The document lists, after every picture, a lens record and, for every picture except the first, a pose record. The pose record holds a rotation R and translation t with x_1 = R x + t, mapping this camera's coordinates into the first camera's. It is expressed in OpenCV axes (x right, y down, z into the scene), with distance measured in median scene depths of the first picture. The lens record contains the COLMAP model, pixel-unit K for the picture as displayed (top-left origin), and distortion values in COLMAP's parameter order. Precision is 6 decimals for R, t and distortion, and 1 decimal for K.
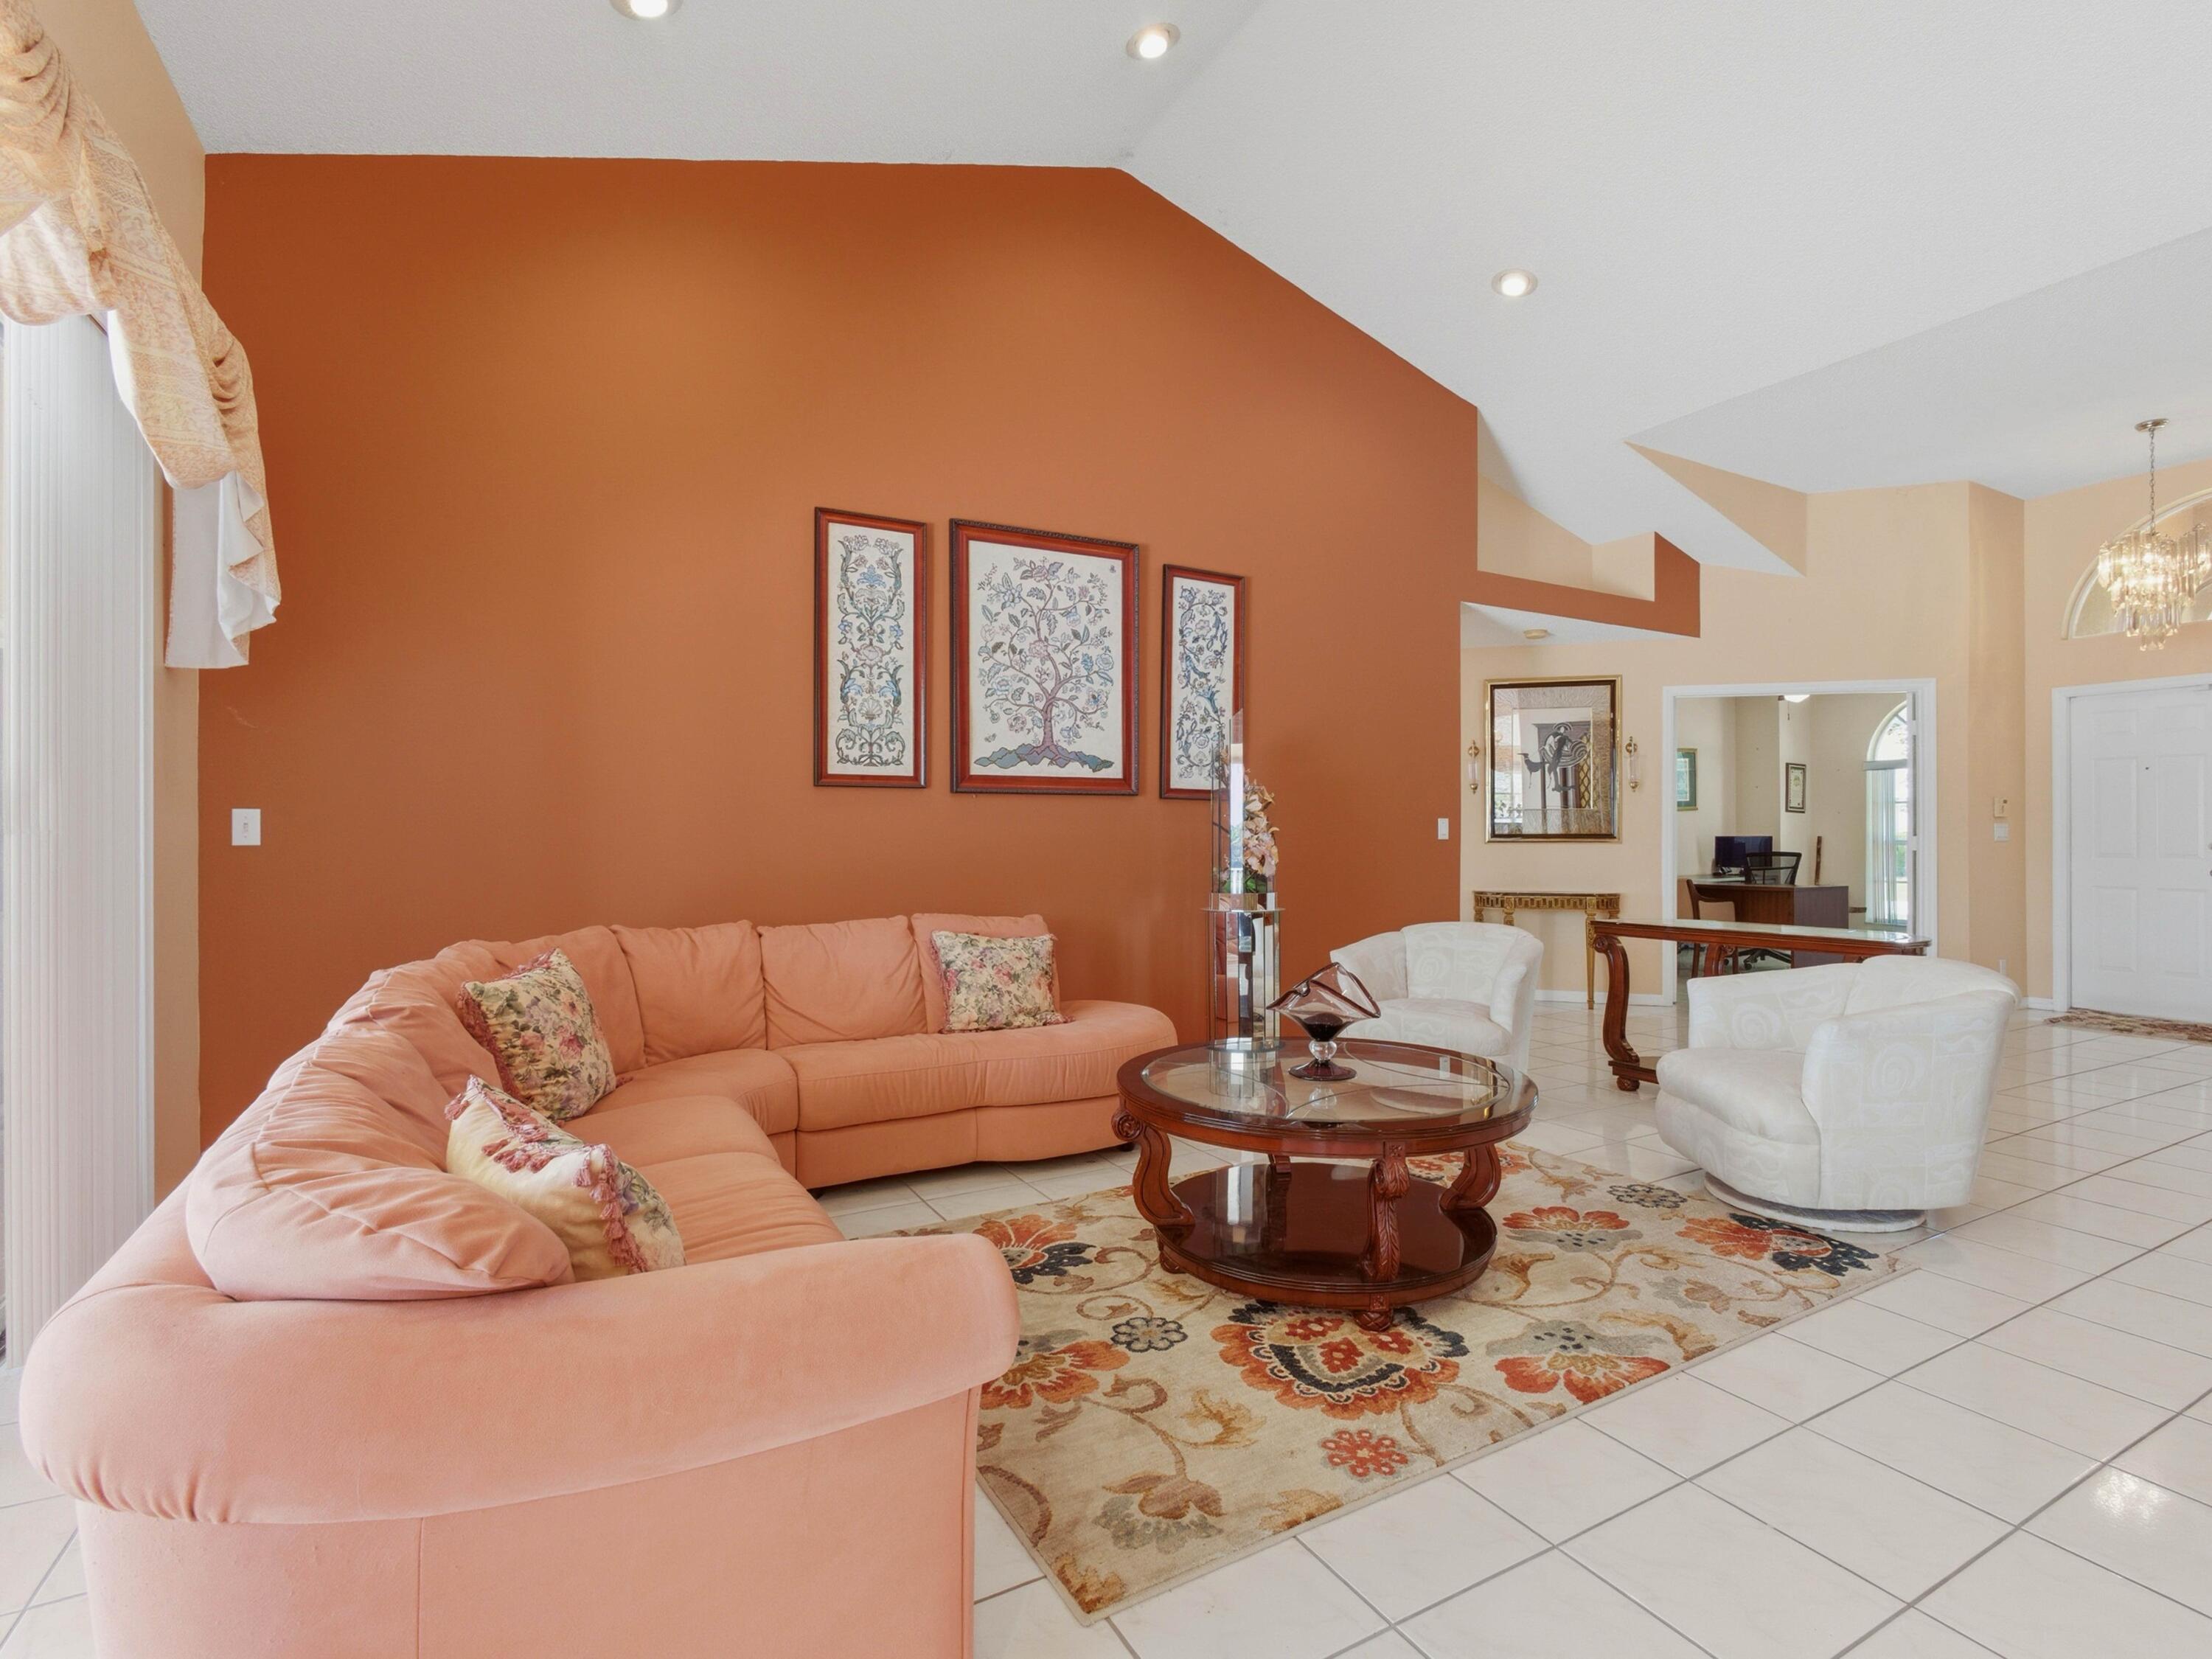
lens RADIAL K [[1058.4, 0, 1121.3], [0, 1058.4, 834.7], [0, 0, 1]] dist [-0.014453, -0.000150]
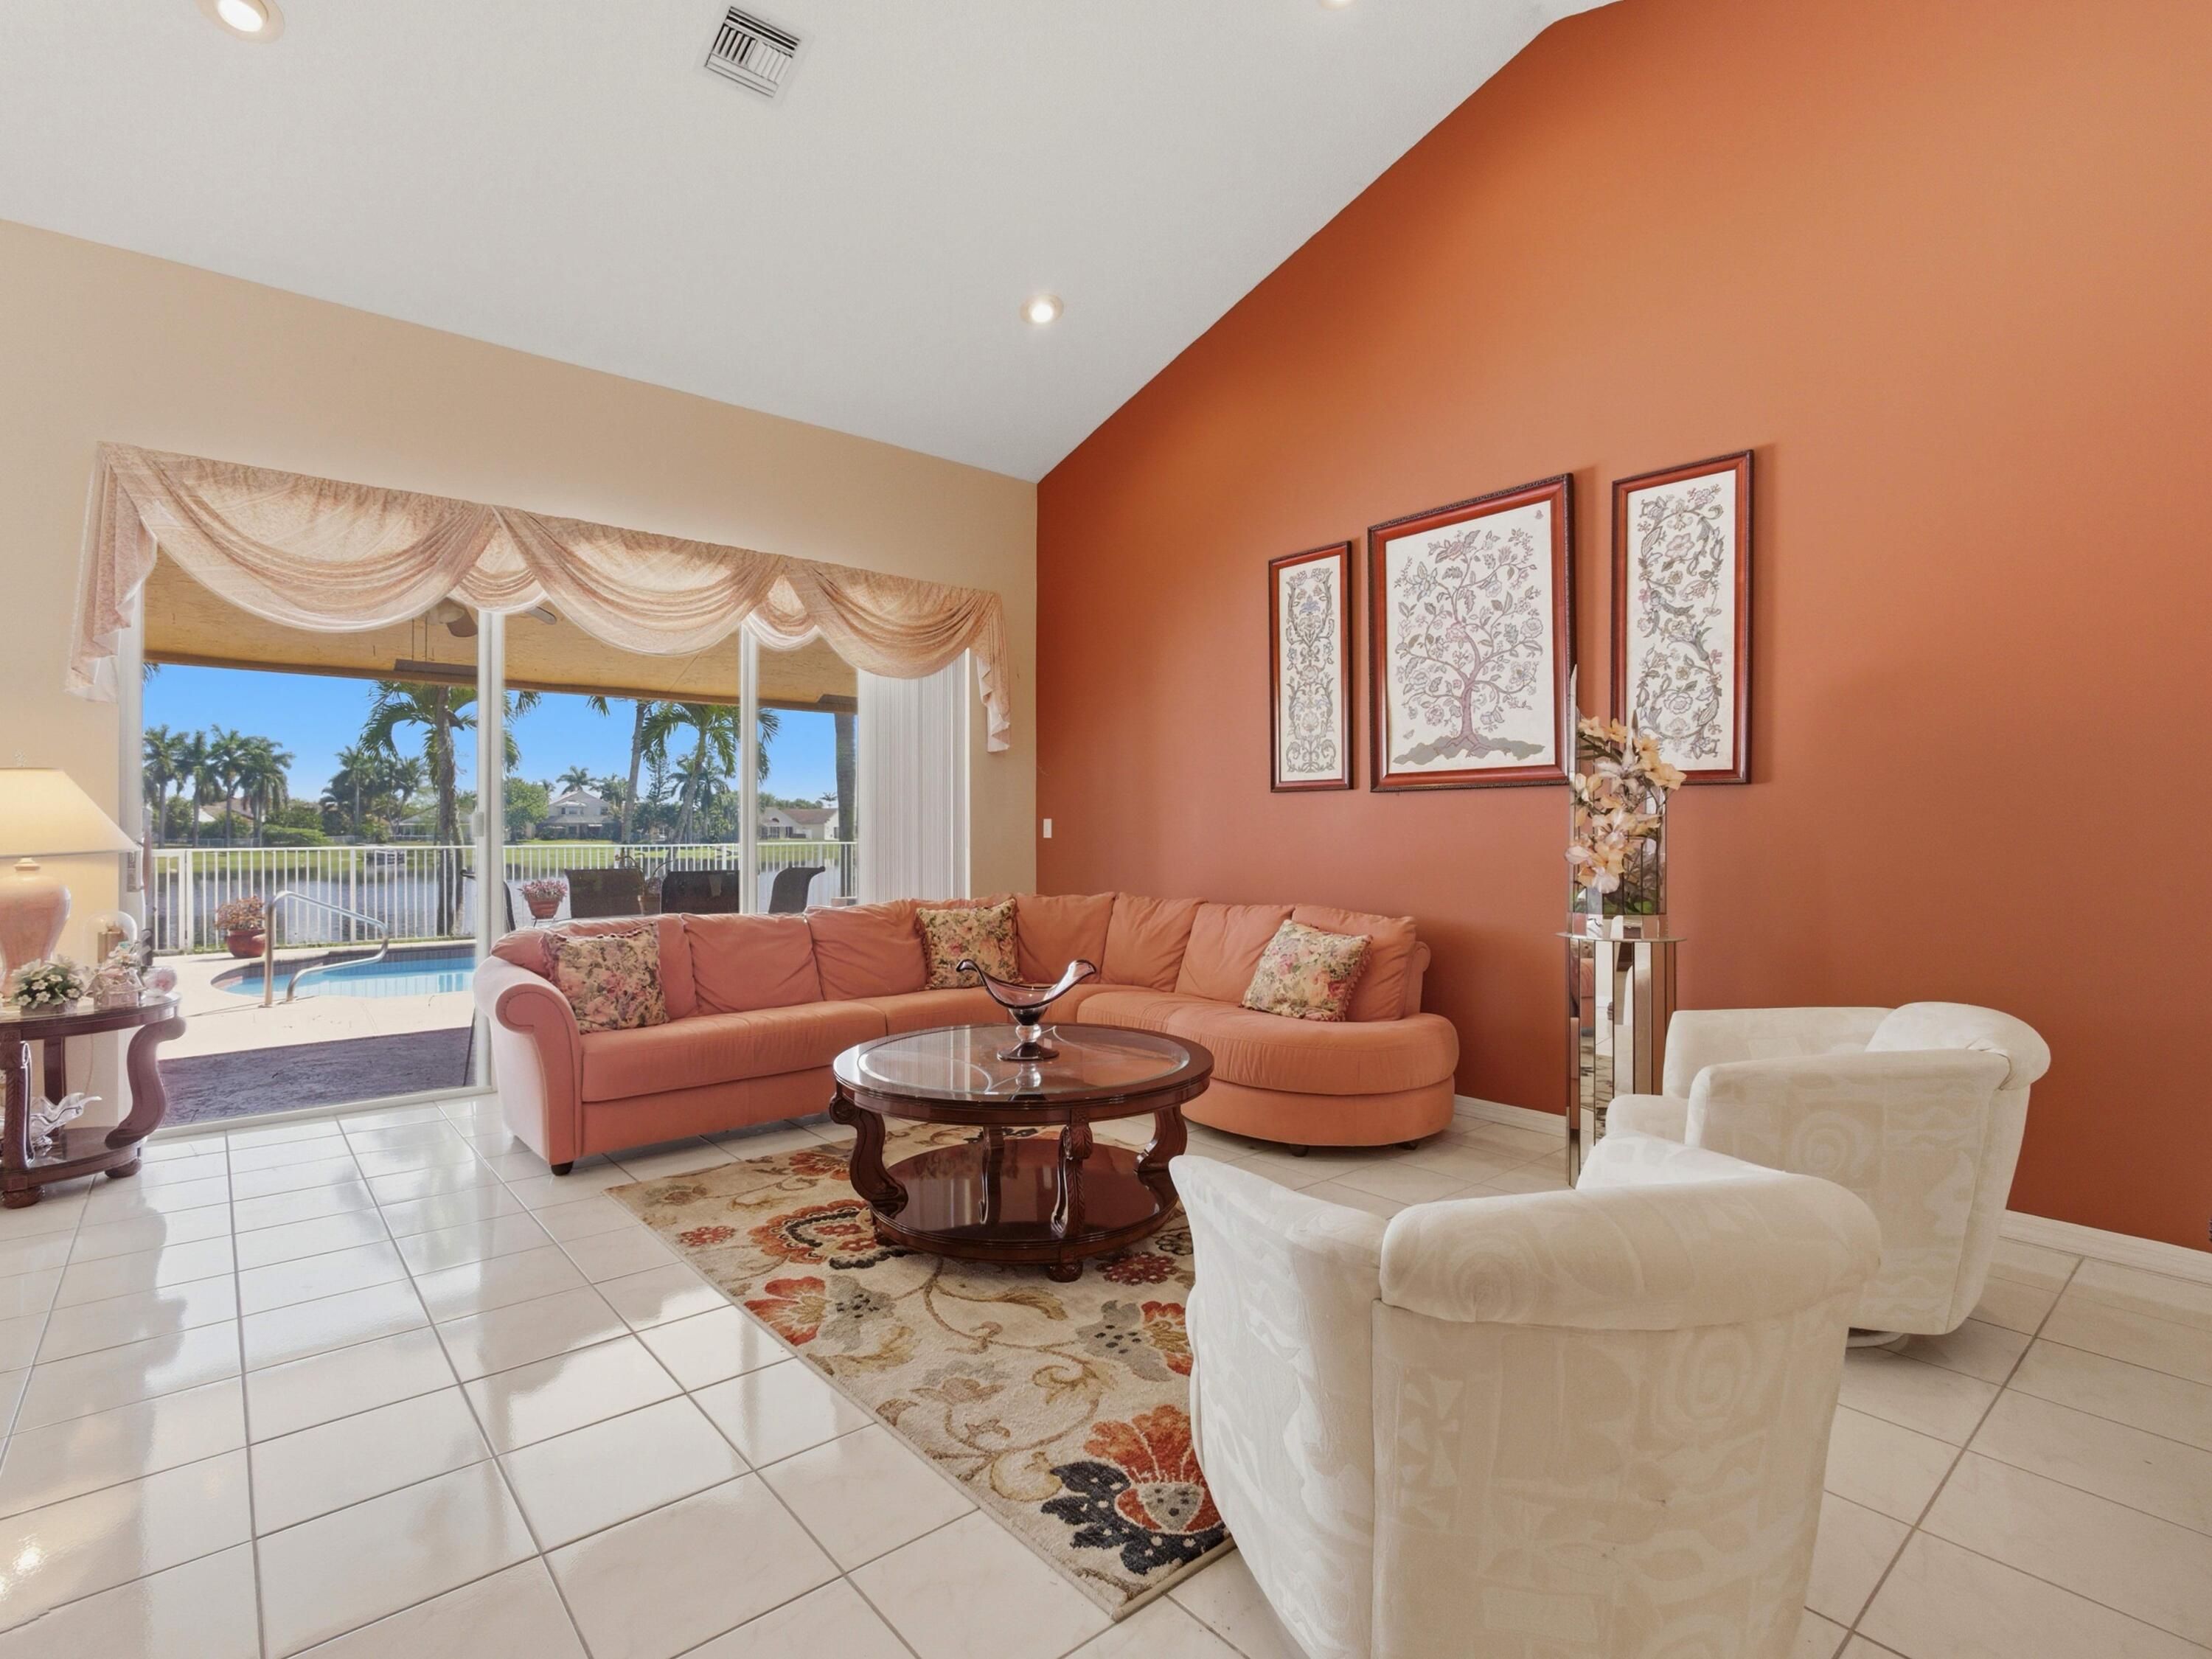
lens RADIAL K [[1058.4, 0, 1121.3], [0, 1058.4, 834.7], [0, 0, 1]] dist [-0.014453, -0.000150]
pose [[0.209174, 0.002316, -0.977876, 0.773484], [0.000561, 0.999997, 0.002489, -0.001021], [0.977878, -0.001069, 0.209172, 0.527790]]
